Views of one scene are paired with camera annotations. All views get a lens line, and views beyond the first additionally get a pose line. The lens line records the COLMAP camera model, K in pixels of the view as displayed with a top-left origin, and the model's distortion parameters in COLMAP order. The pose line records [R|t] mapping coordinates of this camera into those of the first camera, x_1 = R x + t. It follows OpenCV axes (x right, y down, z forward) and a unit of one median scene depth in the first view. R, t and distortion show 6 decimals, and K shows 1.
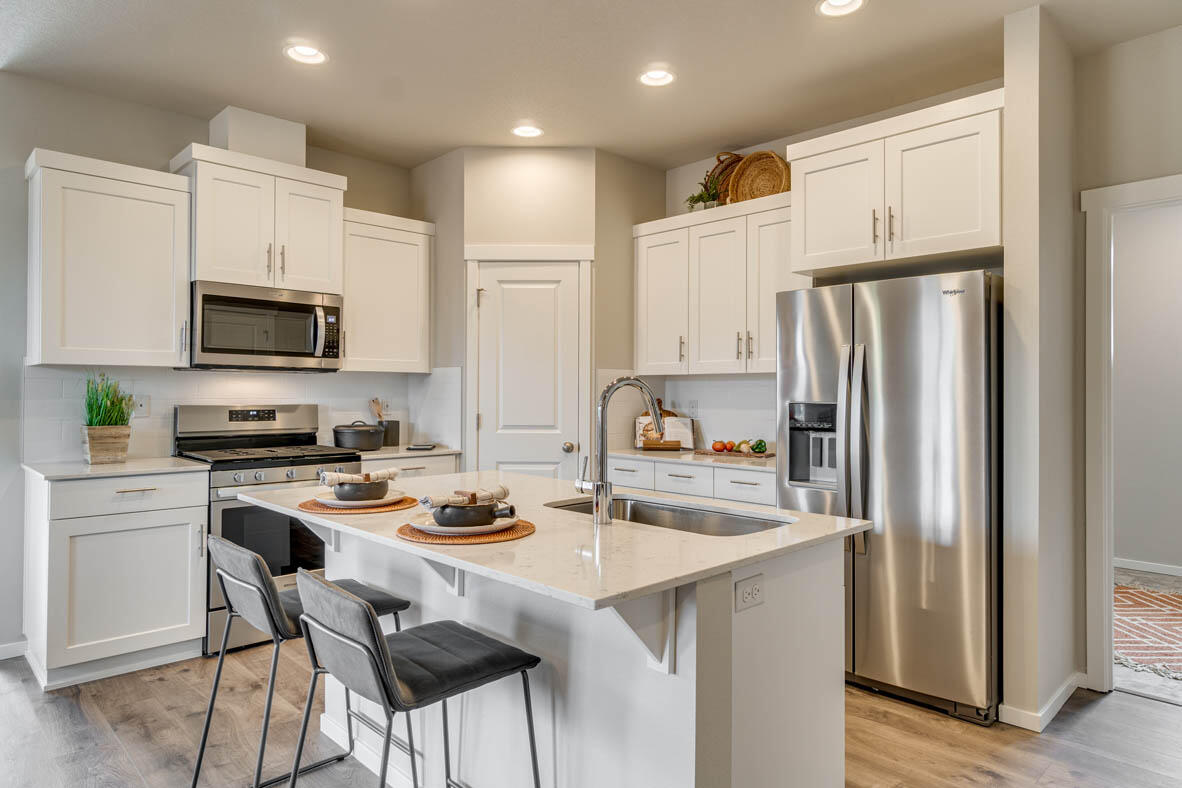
lens RADIAL K [[712.6, 0, 591.1], [0, 712.6, 390.6], [0, 0, 1]] dist [0.004847, -0.000906]
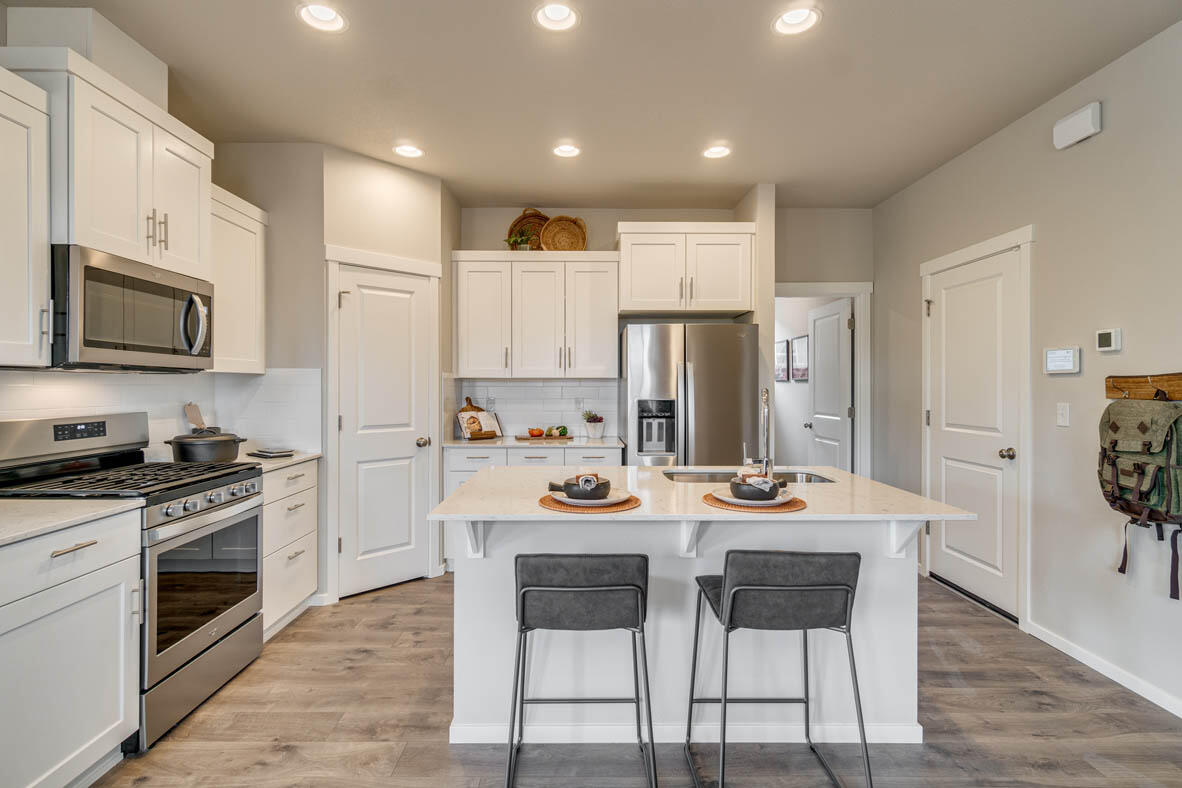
lens RADIAL K [[569.5, 0, 589.8], [0, 569.5, 390.1], [0, 0, 1]] dist [0.004576, 0.000776]
pose [[0.695942, -0.009099, 0.718041, -0.516921], [-0.001450, 0.999900, 0.014076, -0.015995], [-0.718097, -0.010837, 0.695859, 0.200378]]
